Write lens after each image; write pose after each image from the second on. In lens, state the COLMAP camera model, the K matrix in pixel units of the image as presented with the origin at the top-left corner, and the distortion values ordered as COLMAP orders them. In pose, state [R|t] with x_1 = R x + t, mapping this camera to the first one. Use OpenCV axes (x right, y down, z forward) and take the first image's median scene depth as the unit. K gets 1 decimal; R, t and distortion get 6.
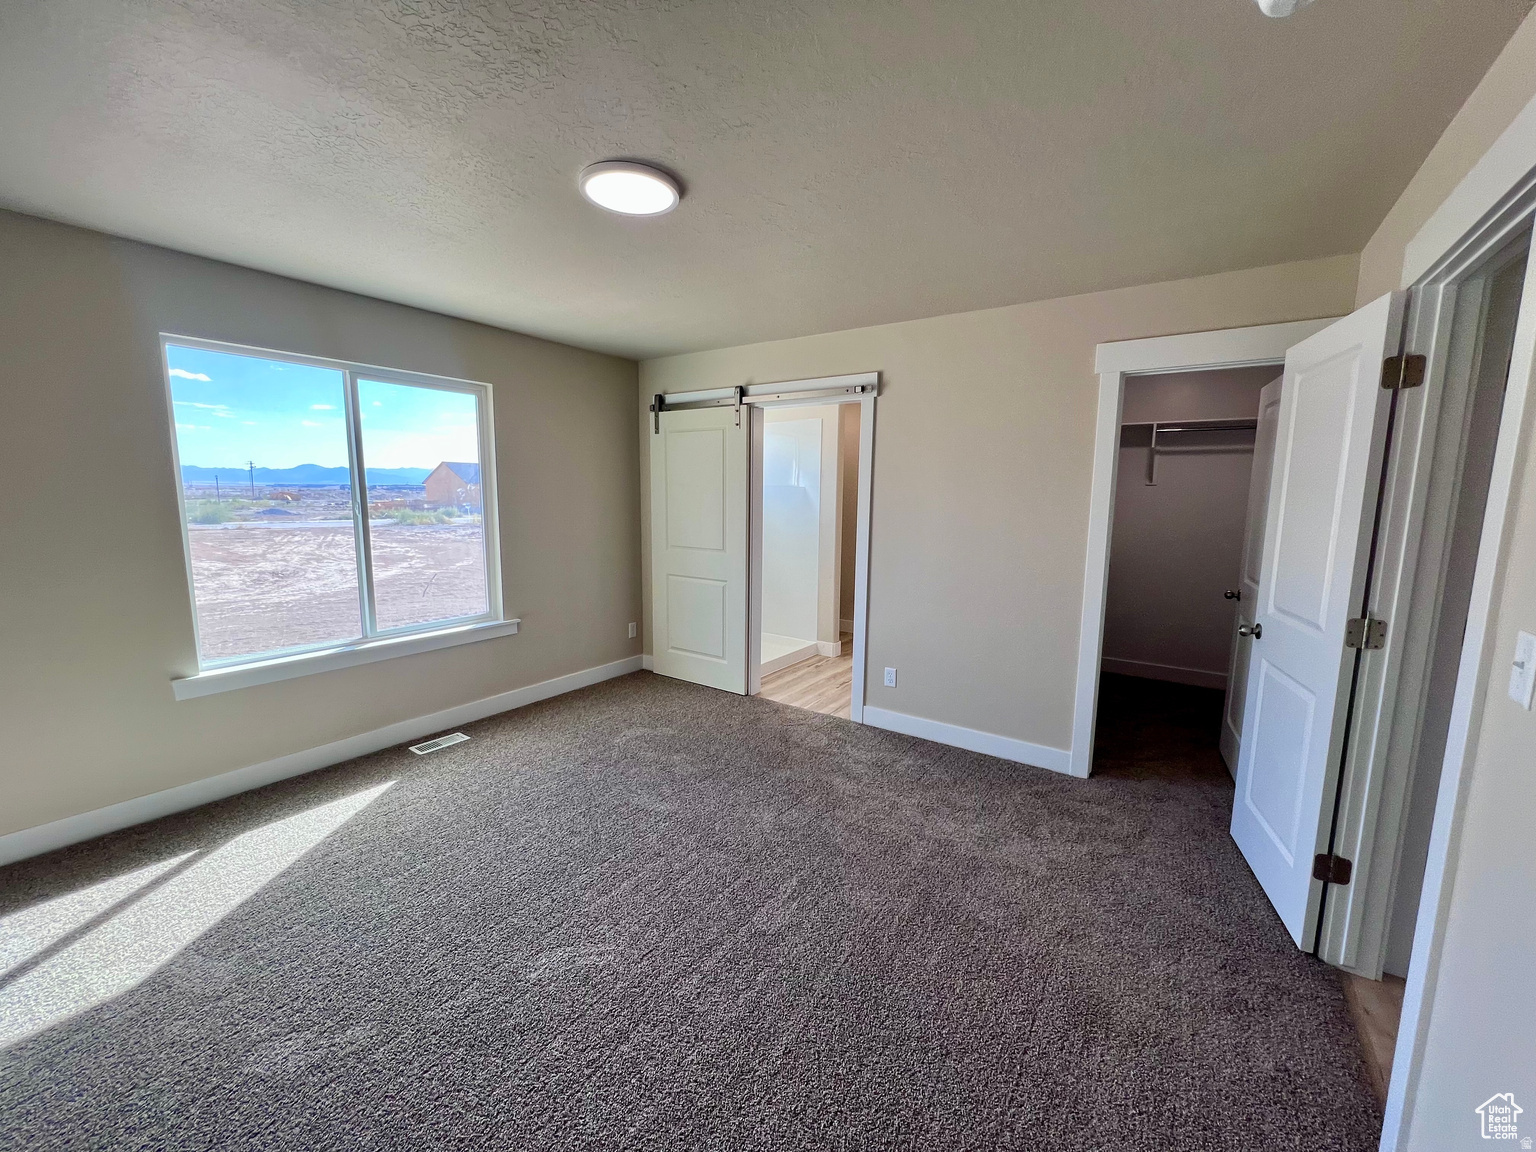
lens RADIAL K [[612.5, 0, 761.2], [0, 612.5, 573.2], [0, 0, 1]] dist [-0.000844, 0.000037]
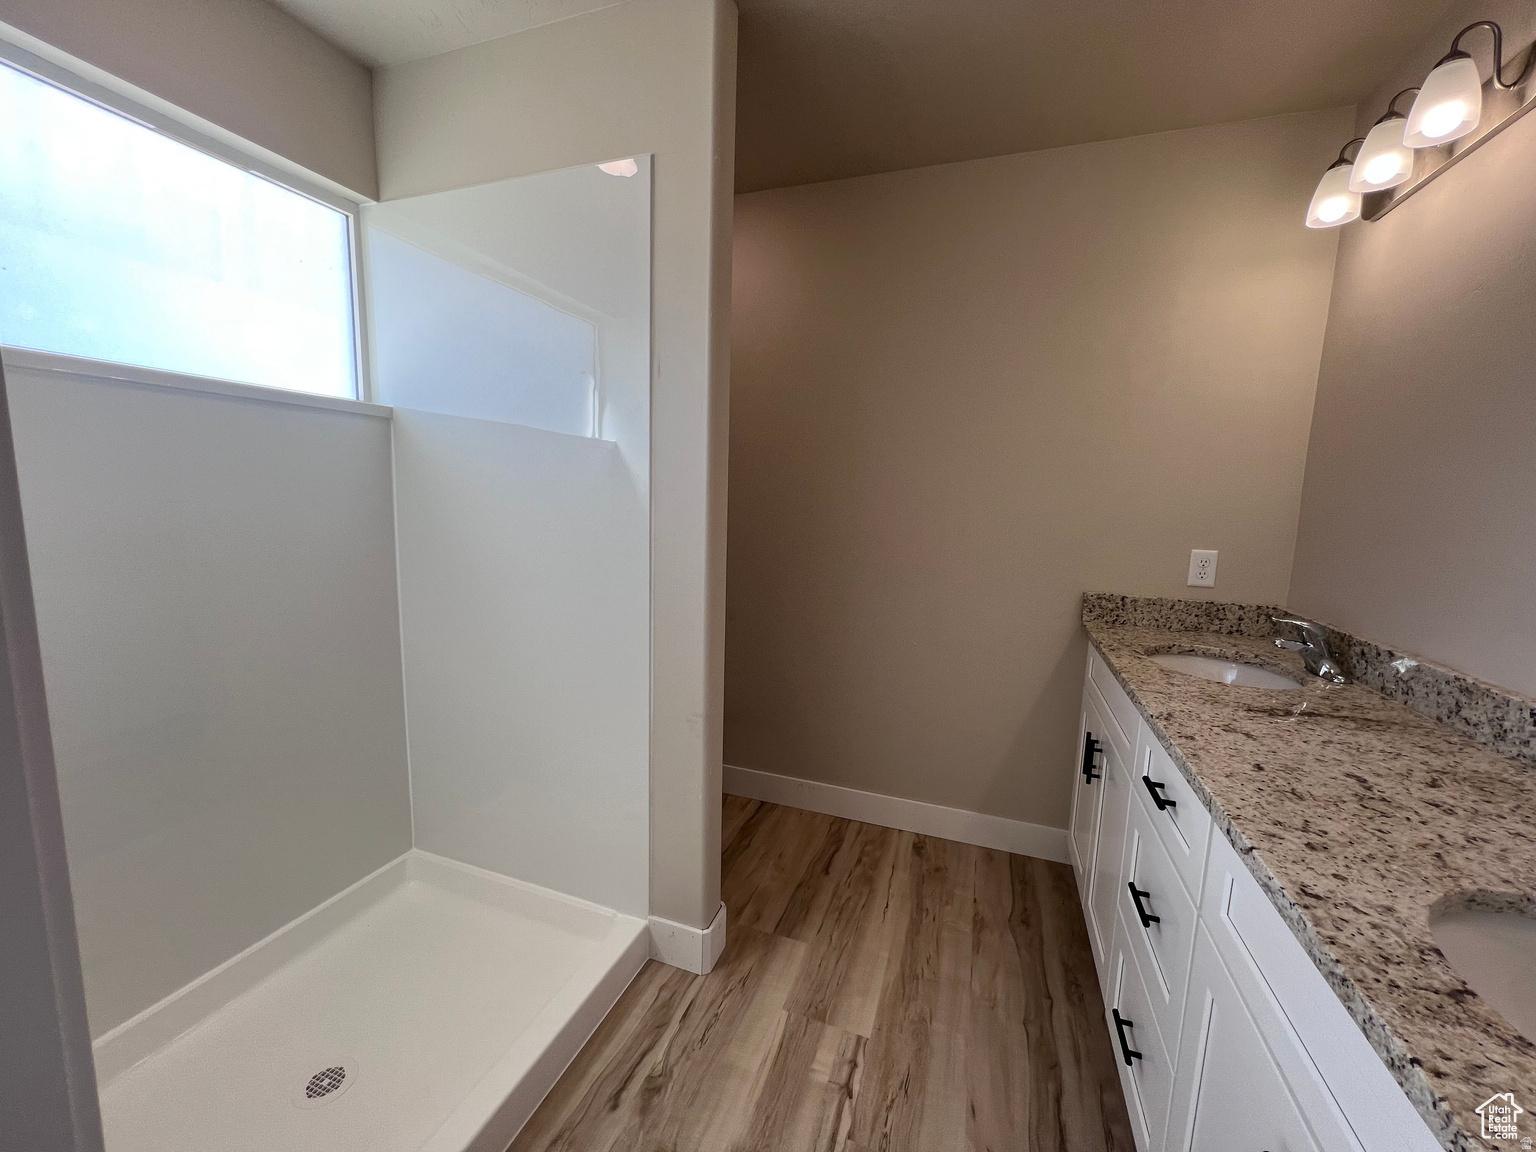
lens RADIAL K [[615.2, 0, 768.0], [0, 615.2, 576.0], [0, 0, 1]] dist [-0.000856, 0.000374]
pose [[0.963231, -0.020036, 0.267927, 0.100253], [0.017389, 0.999774, 0.012247, -0.091945], [-0.268112, -0.007138, 0.963361, 1.002150]]
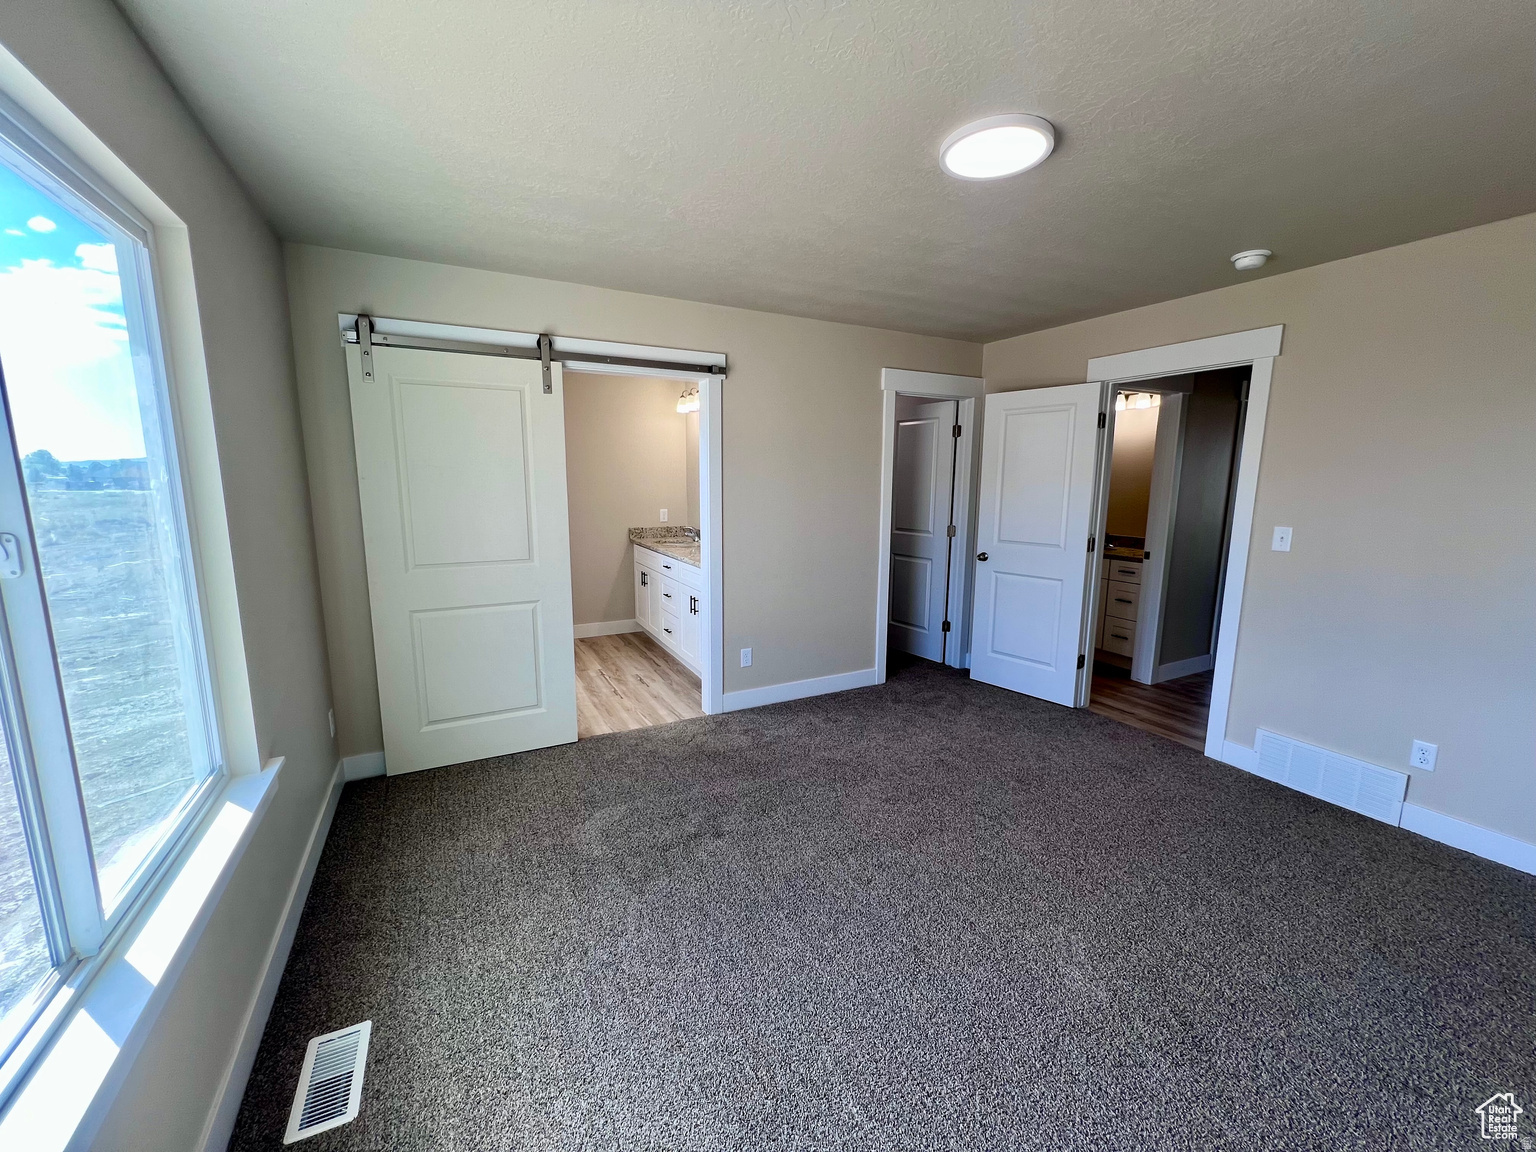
lens RADIAL K [[615.2, 0, 768.0], [0, 615.2, 576.0], [0, 0, 1]] dist [-0.000856, 0.000374]
pose [[0.460693, -0.151192, 0.874587, -0.645869], [0.118291, 0.987053, 0.108324, -0.072226], [-0.879642, 0.053552, 0.472613, 0.463405]]
